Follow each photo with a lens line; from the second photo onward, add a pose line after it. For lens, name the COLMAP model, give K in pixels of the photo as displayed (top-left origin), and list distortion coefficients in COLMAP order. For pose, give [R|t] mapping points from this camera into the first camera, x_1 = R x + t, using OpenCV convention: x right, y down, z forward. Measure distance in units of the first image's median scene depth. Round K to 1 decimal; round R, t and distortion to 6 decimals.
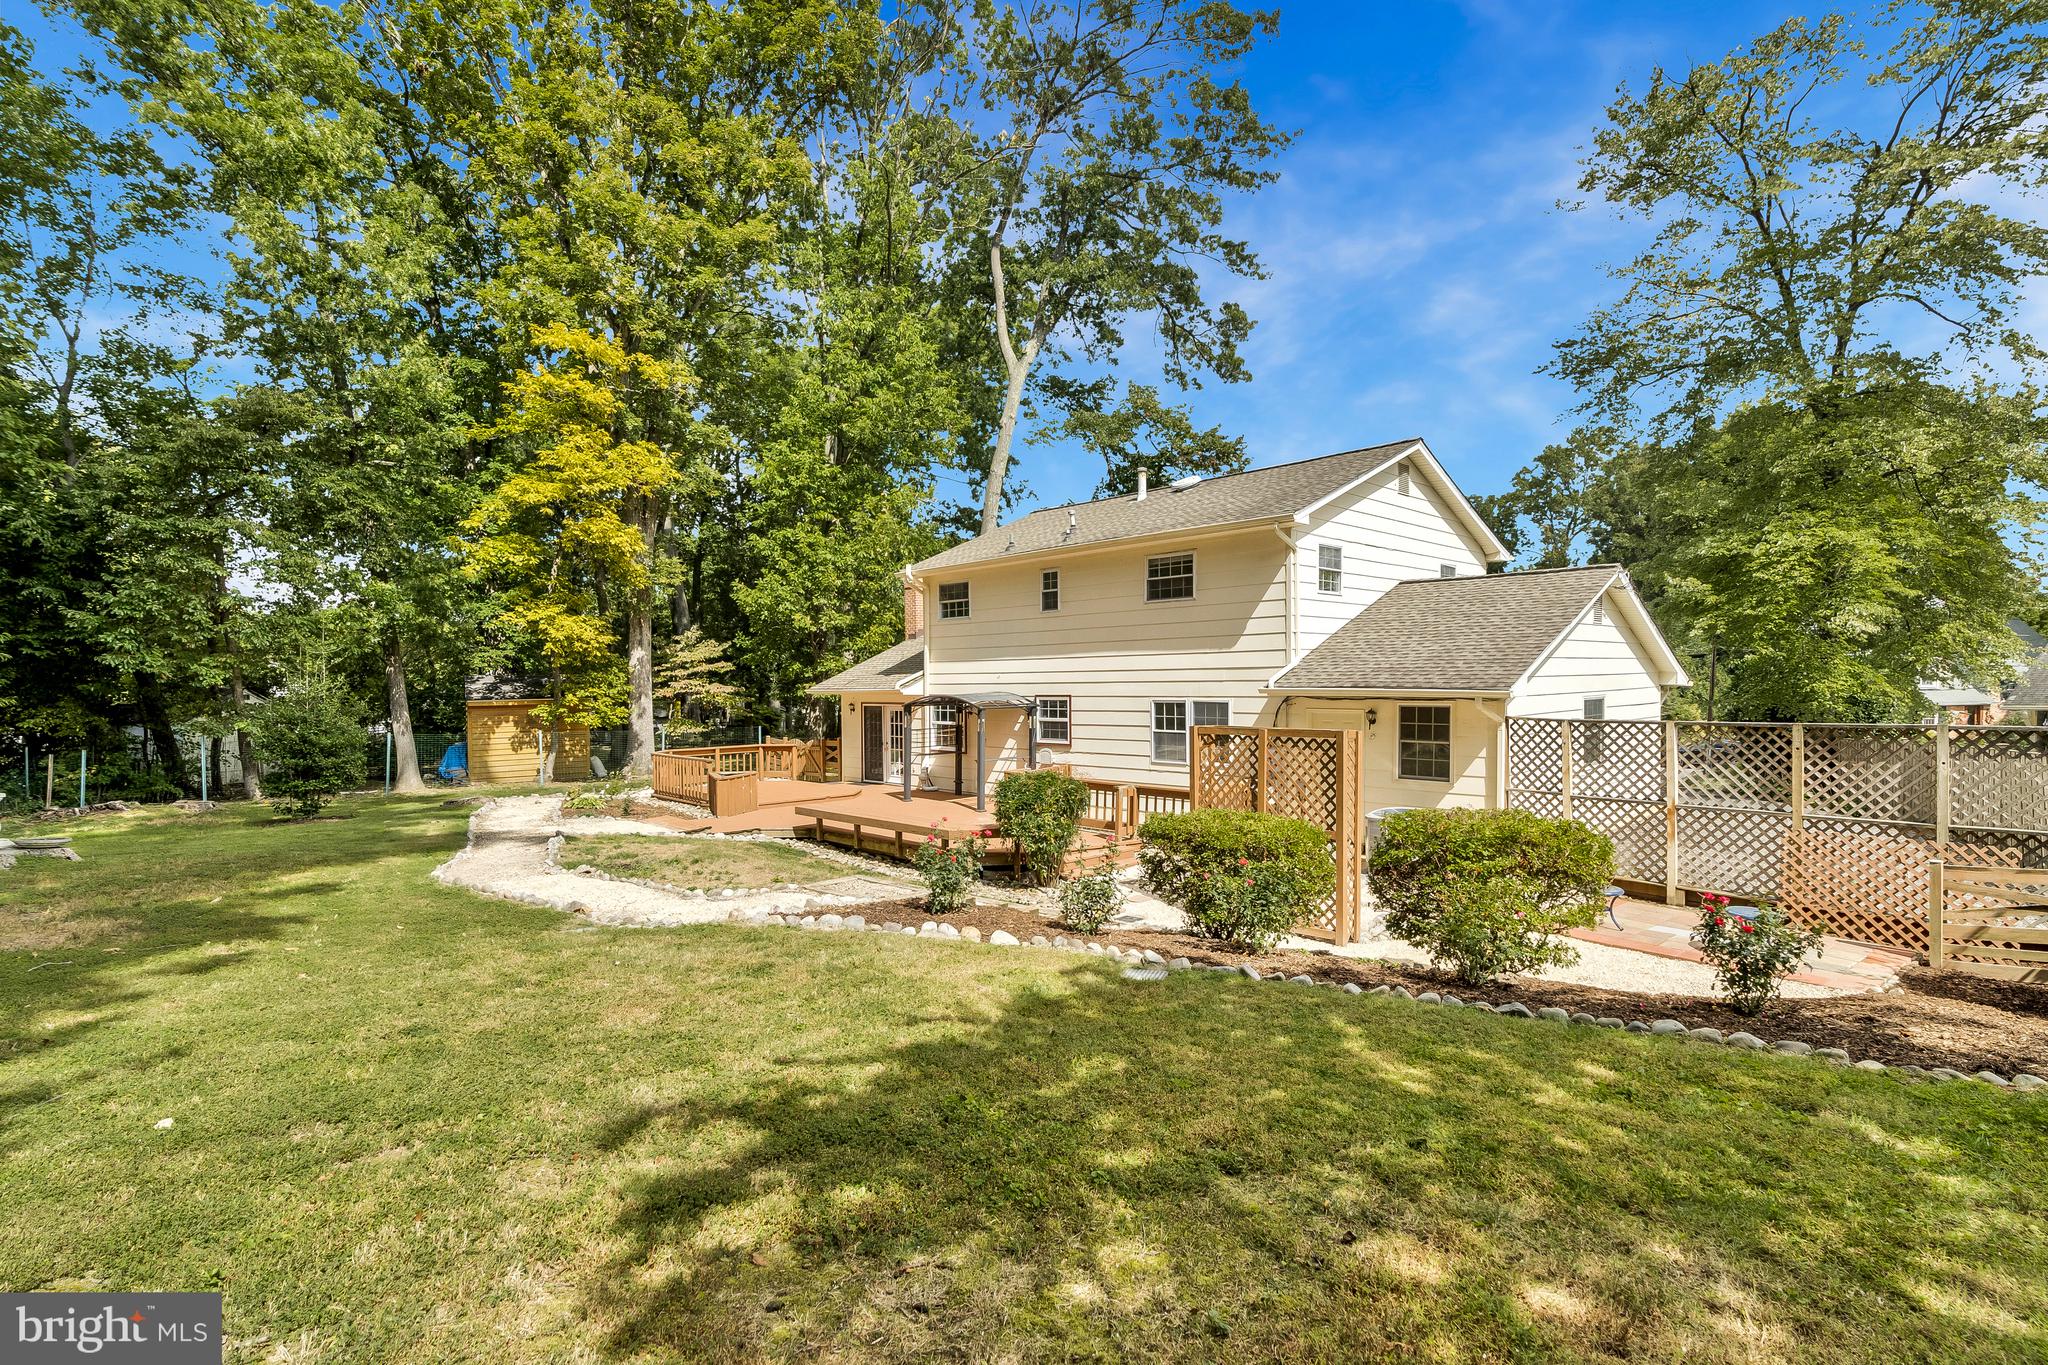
lens RADIAL K [[983.4, 0, 1039.9], [0, 983.4, 701.8], [0, 0, 1]] dist [-0.001666, 0.000341]
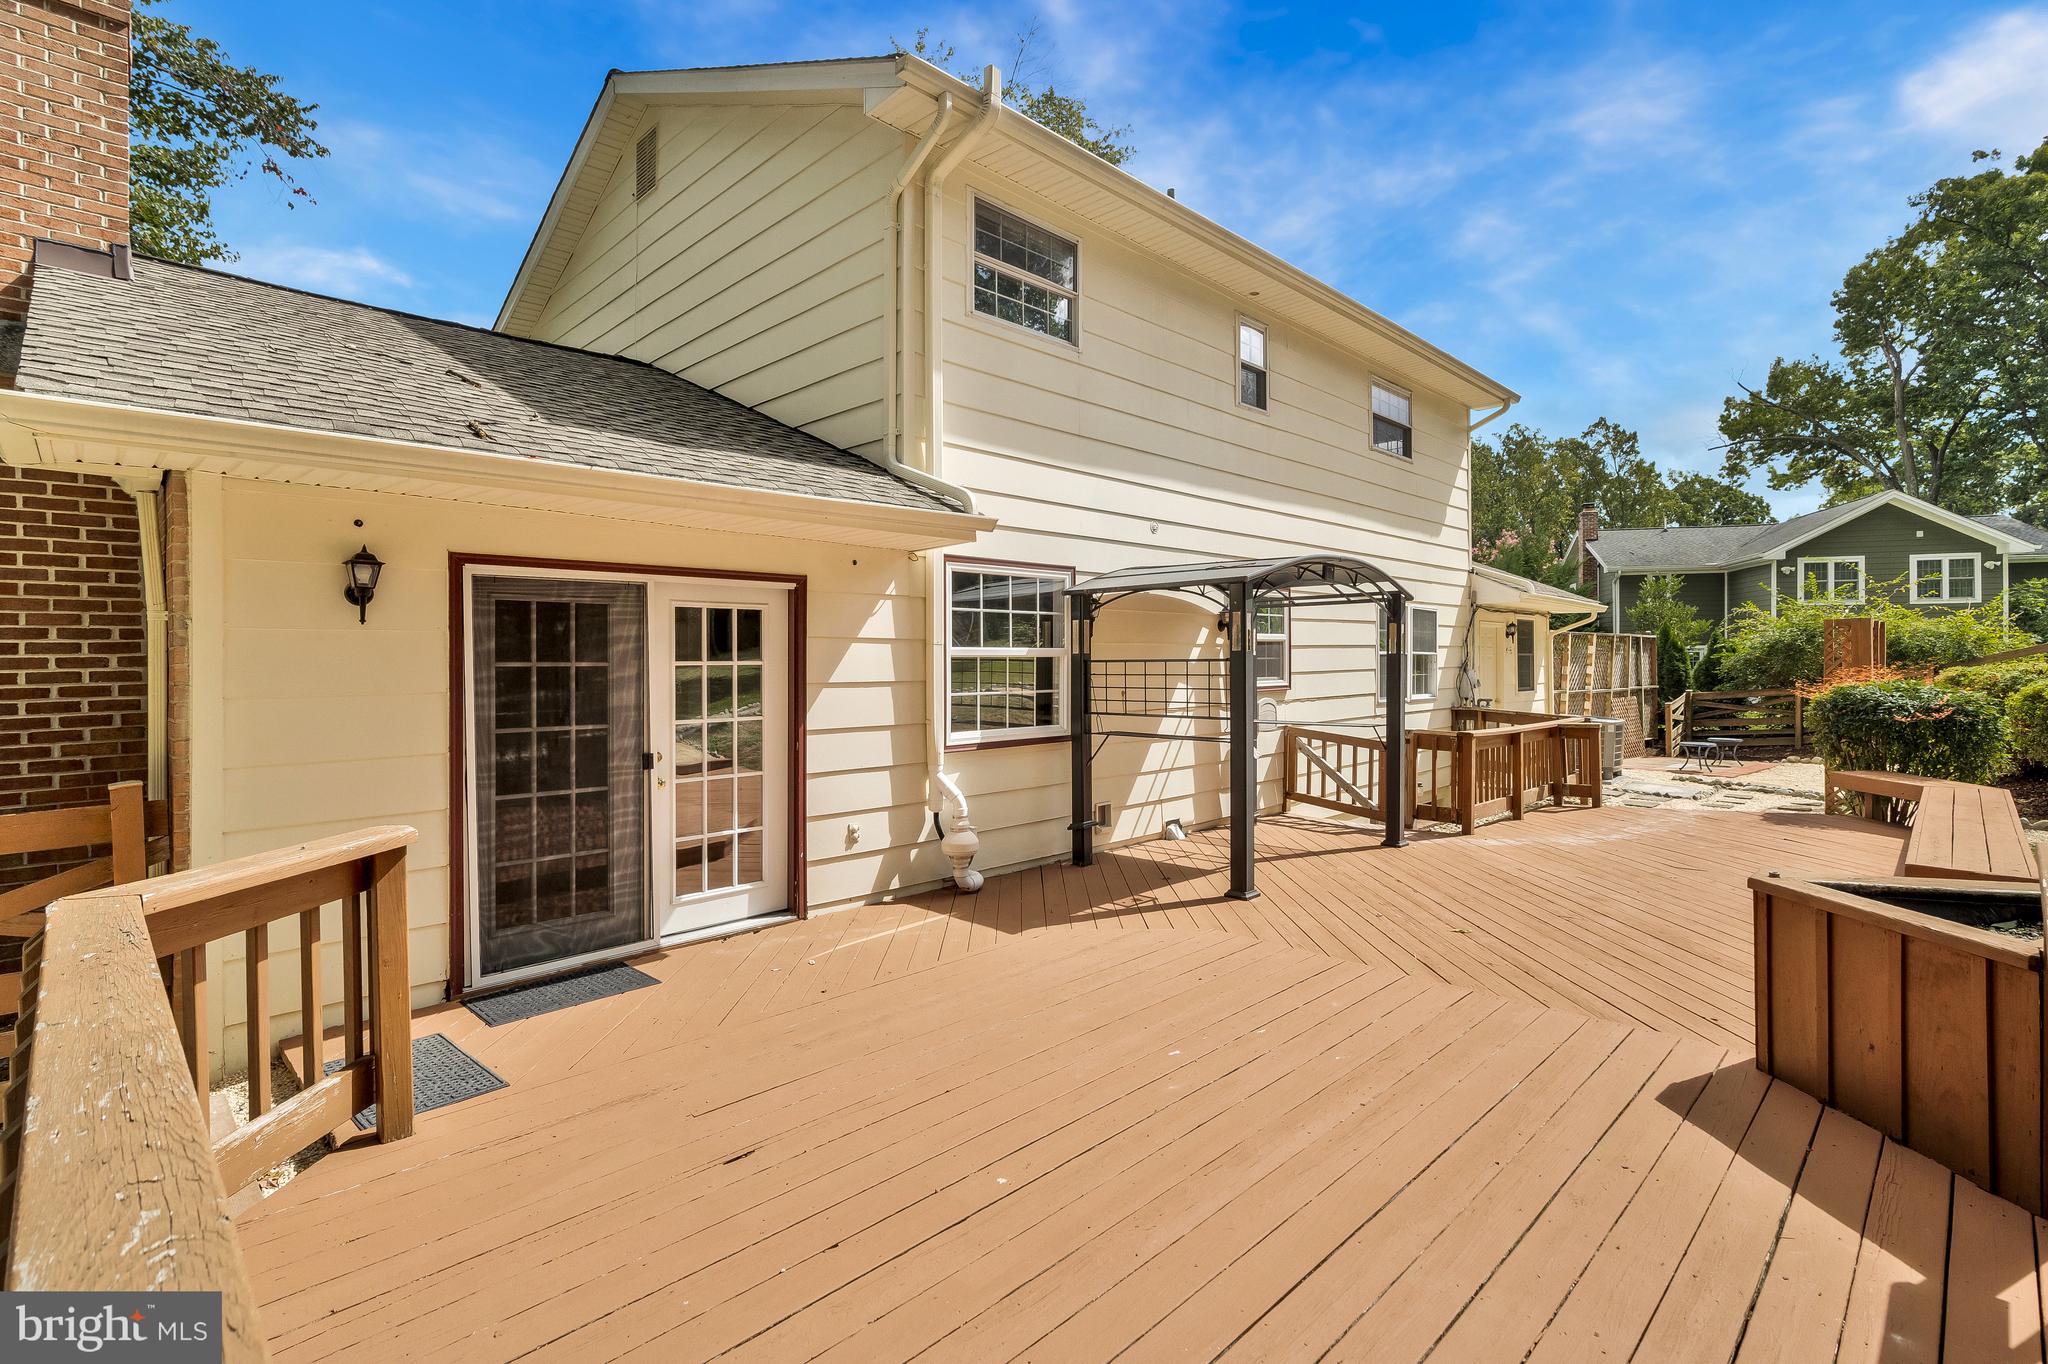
lens RADIAL K [[953.1, 0, 1031.6], [0, 953.1, 680.0], [0, 0, 1]] dist [-0.011705, 0.007089]
pose [[-0.013269, -0.009744, 0.999864, -0.408132], [0.027867, 0.999560, 0.010111, 0.028319], [-0.999524, 0.027998, -0.012991, 1.022854]]
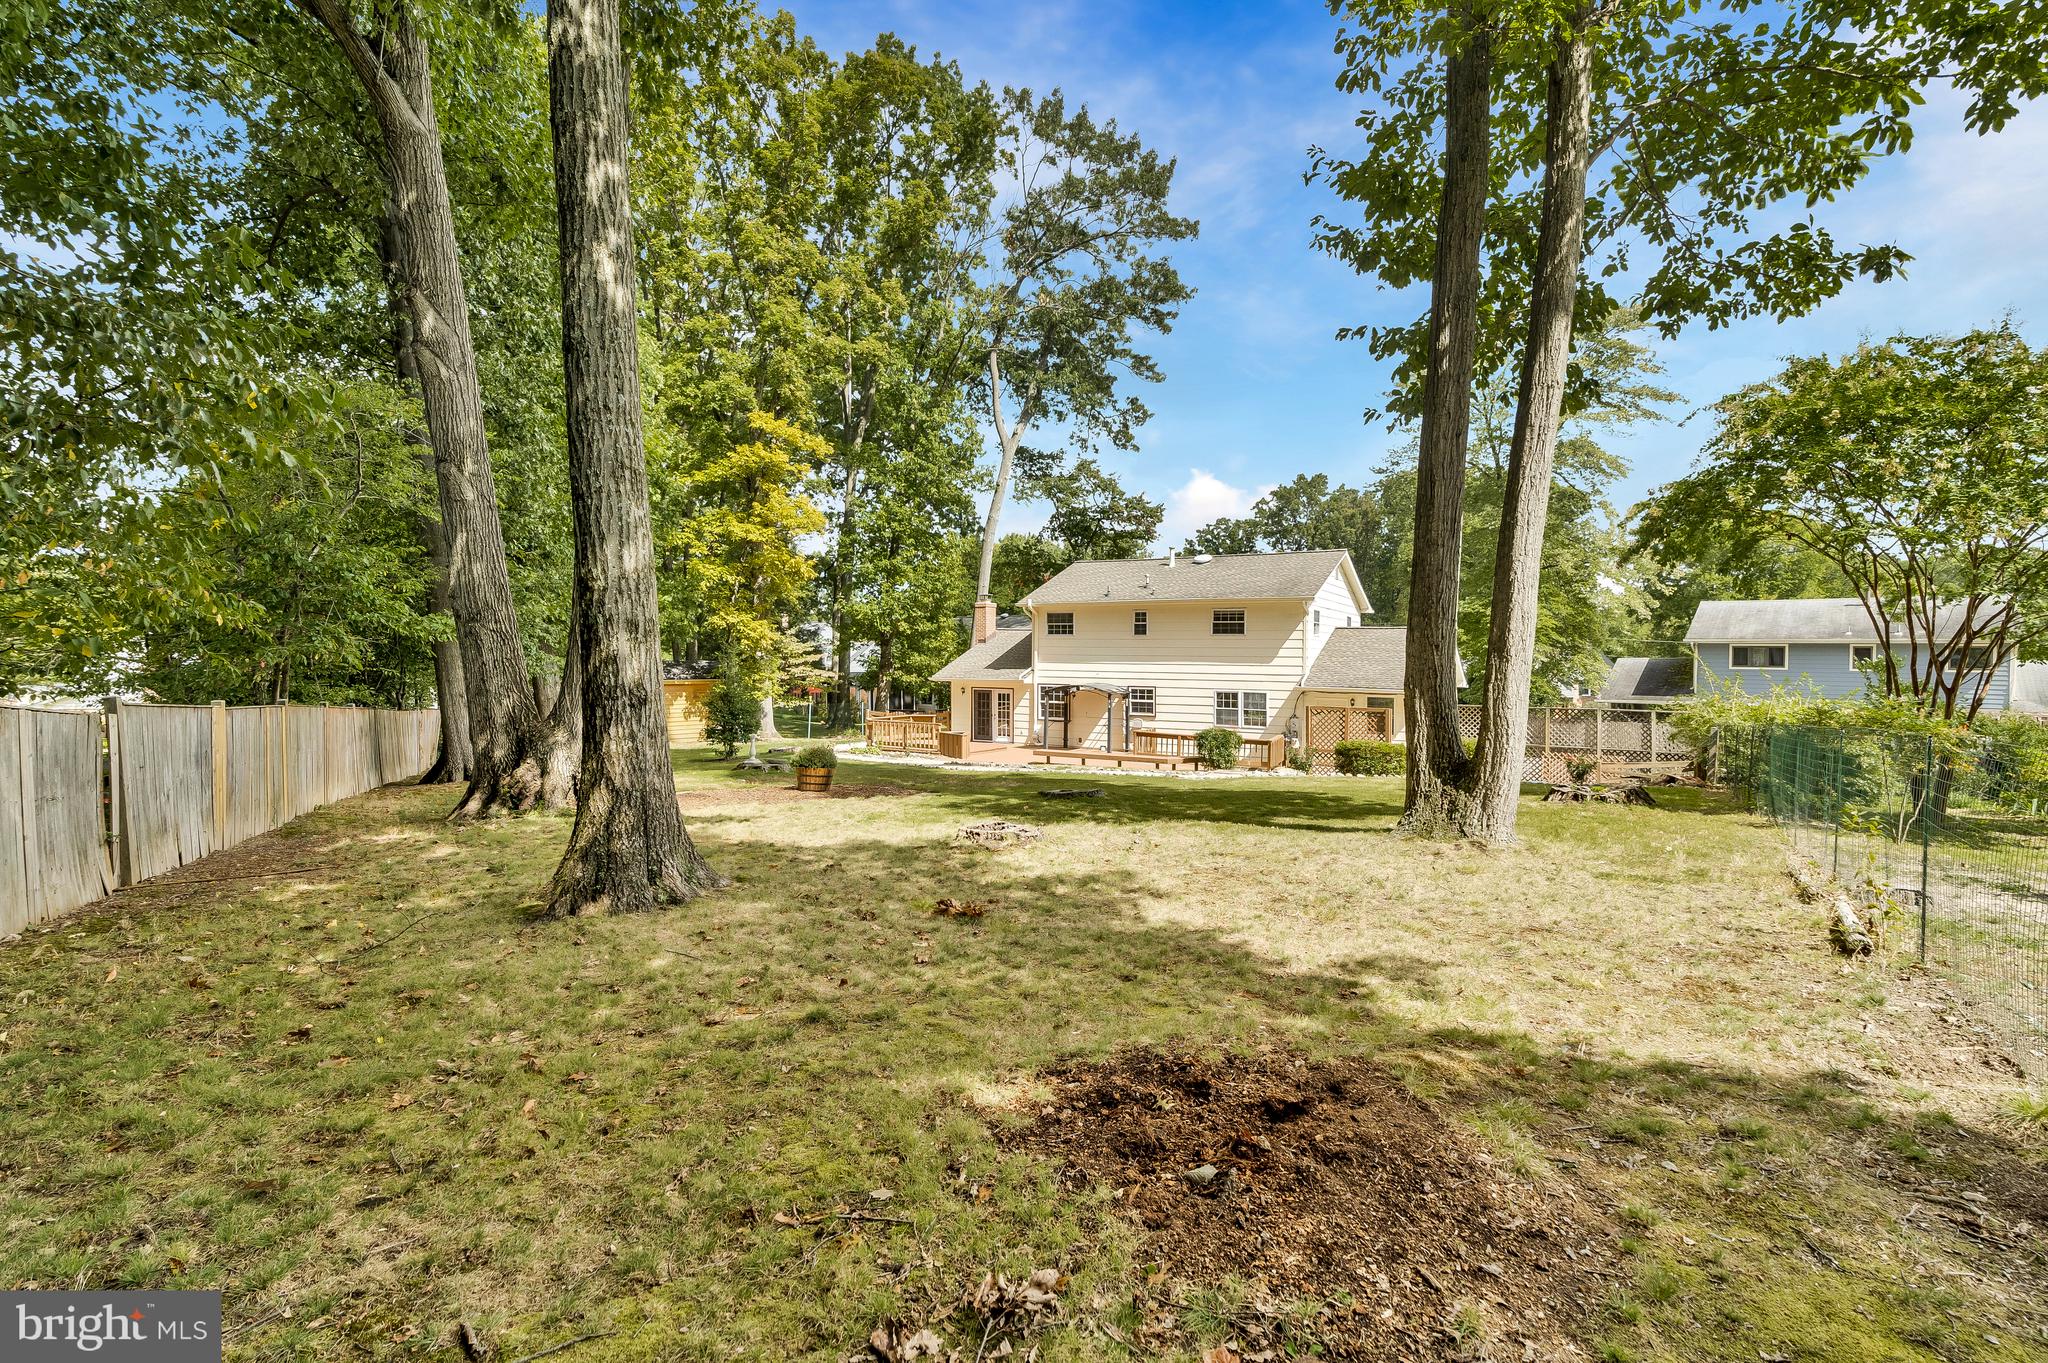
lens RADIAL K [[953.1, 0, 1031.6], [0, 953.1, 679.5], [0, 0, 1]] dist [-0.011705, 0.007089]
pose [[0.963914, 0.016882, 0.265678, -0.542971], [-0.016868, 0.999855, -0.002336, -0.010344], [-0.265679, -0.002230, 0.964059, -0.461055]]
